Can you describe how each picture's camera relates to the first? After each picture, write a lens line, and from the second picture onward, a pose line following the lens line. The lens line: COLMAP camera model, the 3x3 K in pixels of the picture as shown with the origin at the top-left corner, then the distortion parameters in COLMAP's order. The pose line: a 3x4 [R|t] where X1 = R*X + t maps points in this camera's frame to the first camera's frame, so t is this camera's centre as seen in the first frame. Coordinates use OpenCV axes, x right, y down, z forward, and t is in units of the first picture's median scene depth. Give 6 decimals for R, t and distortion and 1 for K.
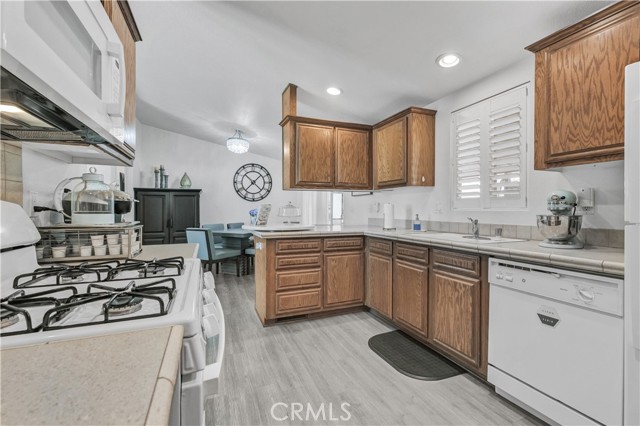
lens RADIAL K [[278.3, 0, 321.7], [0, 278.3, 211.7], [0, 0, 1]] dist [-0.000260, 0.000279]
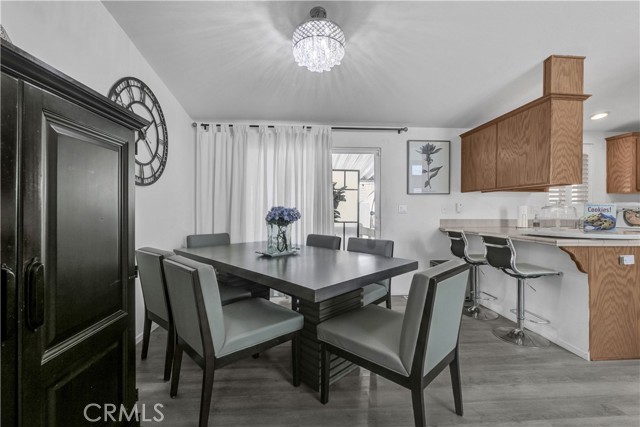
lens RADIAL K [[278.3, 0, 321.2], [0, 278.3, 207.3], [0, 0, 1]] dist [-0.000260, 0.000279]
pose [[0.325227, 0.015383, 0.945511, -0.596146], [0.002124, 0.999853, -0.016998, -0.002275], [-0.945634, 0.007537, 0.325147, 0.766041]]
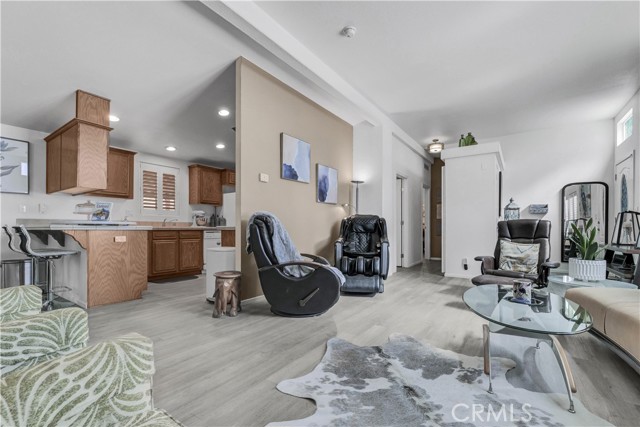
lens RADIAL K [[278.3, 0, 323.7], [0, 278.3, 231.5], [0, 0, 1]] dist [-0.000260, 0.000279]
pose [[-0.539930, -0.006341, 0.841686, -0.826720], [0.007203, 0.999900, 0.012153, 0.042674], [-0.841679, 0.012624, -0.539831, 0.458485]]
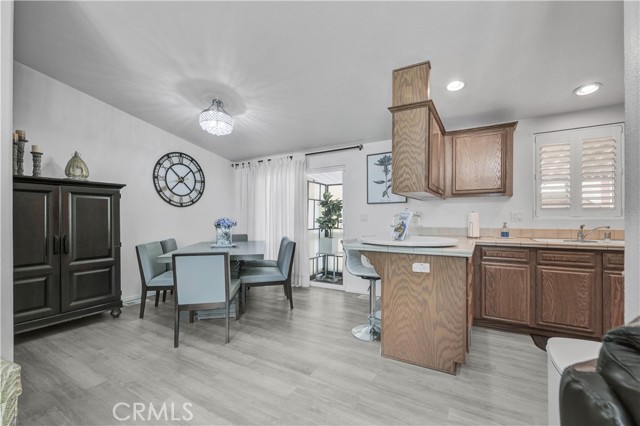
lens RADIAL K [[278.3, 0, 316.8], [0, 278.3, 217.2], [0, 0, 1]] dist [-0.000260, 0.000279]
pose [[0.806361, 0.003300, 0.591414, -0.444316], [0.005983, 0.999888, -0.013736, -0.000625], [-0.591393, 0.014614, 0.806251, 0.284740]]
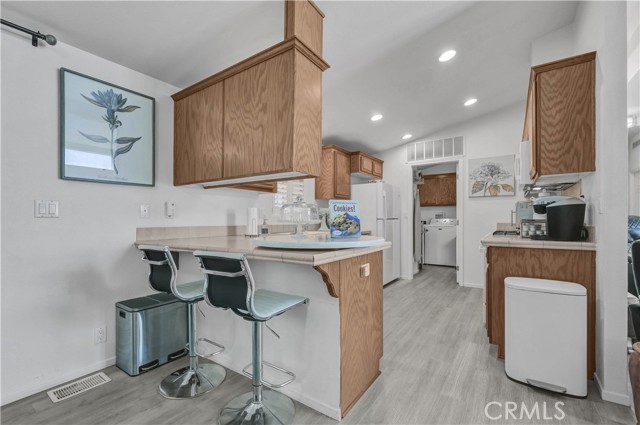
lens RADIAL K [[278.3, 0, 319.3], [0, 278.3, 220.6], [0, 0, 1]] dist [-0.000260, 0.000279]
pose [[-0.537142, 0.002437, 0.843489, -0.342708], [0.010992, 0.999931, 0.004111, 0.006487], [-0.843420, 0.011479, -0.537131, 0.707847]]
